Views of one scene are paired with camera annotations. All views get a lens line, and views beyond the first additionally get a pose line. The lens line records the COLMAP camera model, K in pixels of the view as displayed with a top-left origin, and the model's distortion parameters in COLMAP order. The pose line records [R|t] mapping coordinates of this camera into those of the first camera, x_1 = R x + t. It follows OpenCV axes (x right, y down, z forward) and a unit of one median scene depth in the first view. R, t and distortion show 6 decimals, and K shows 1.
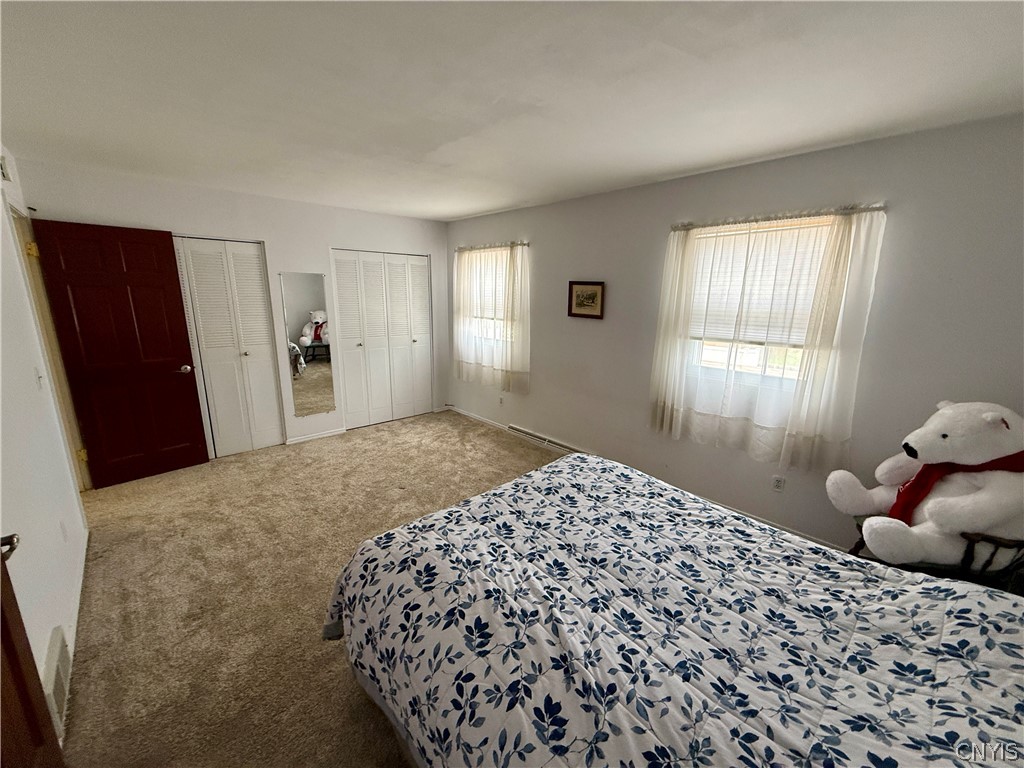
lens RADIAL K [[406.9, 0, 514.0], [0, 406.9, 385.4], [0, 0, 1]] dist [-0.001388, -0.000005]
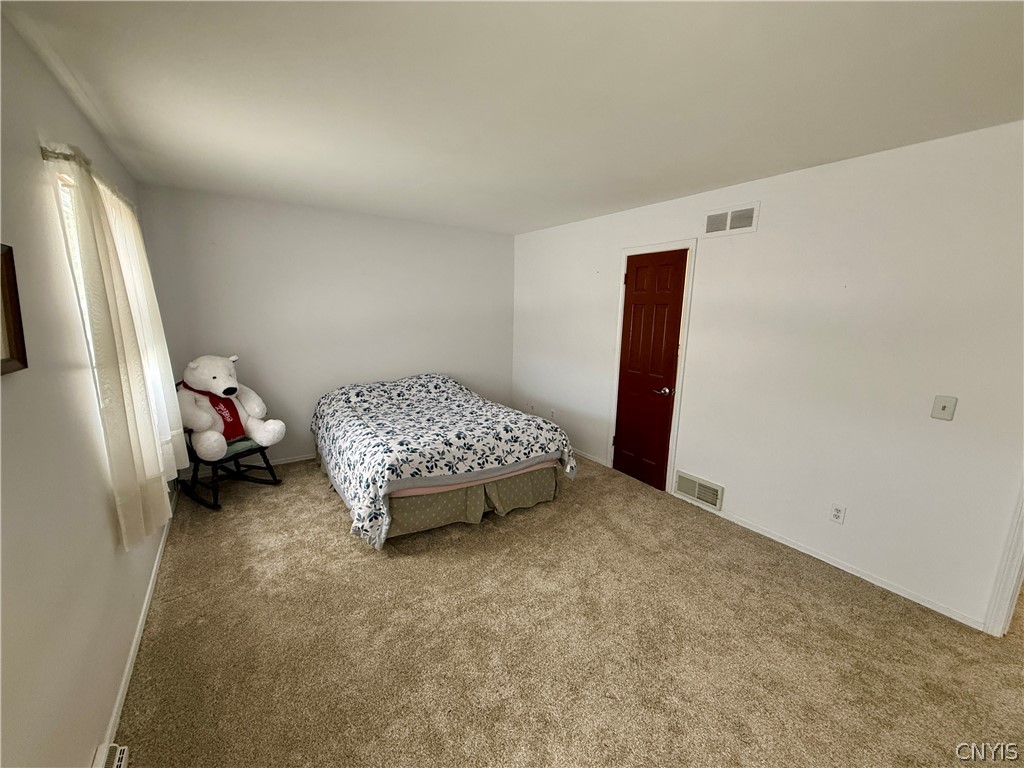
lens RADIAL K [[406.9, 0, 514.8], [0, 406.9, 388.1], [0, 0, 1]] dist [-0.001388, -0.000005]
pose [[-0.986390, -0.062191, 0.152210, -0.021180], [0.004930, 0.914108, 0.405442, -0.283523], [-0.164351, 0.400674, -0.901360, 1.291492]]
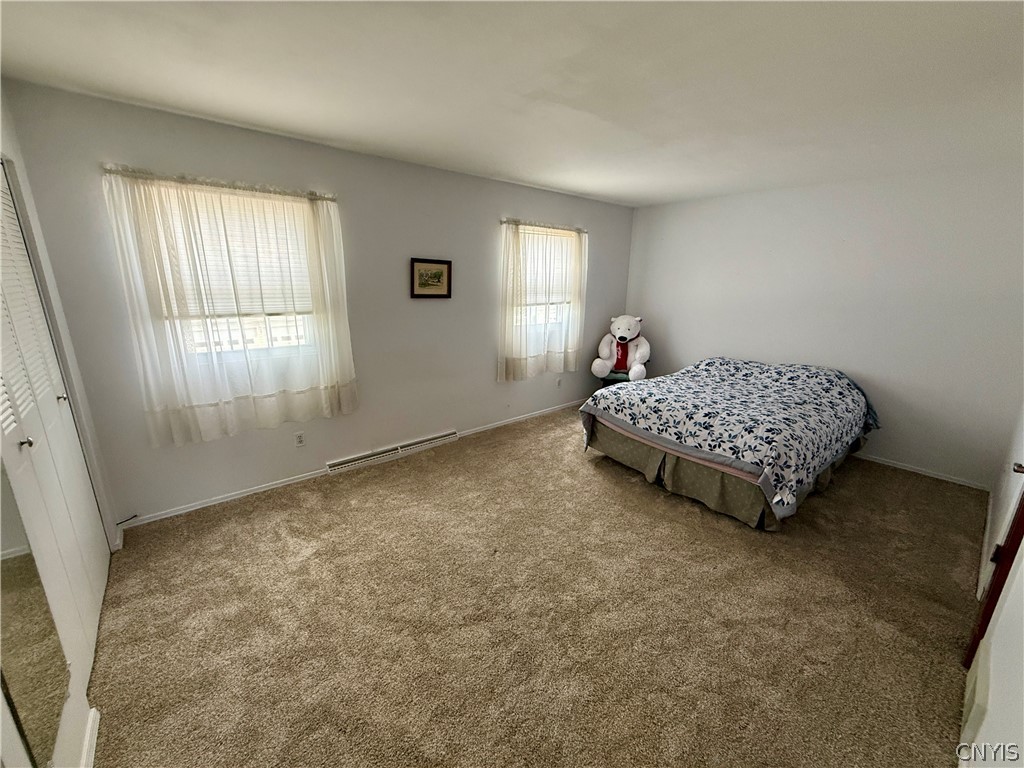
lens RADIAL K [[406.9, 0, 513.3], [0, 406.9, 384.0], [0, 0, 1]] dist [-0.001388, -0.000005]
pose [[0.055947, -0.268105, 0.961764, -0.776359], [0.207583, 0.945347, 0.251453, -0.174589], [-0.976616, 0.185578, 0.108543, 0.742857]]
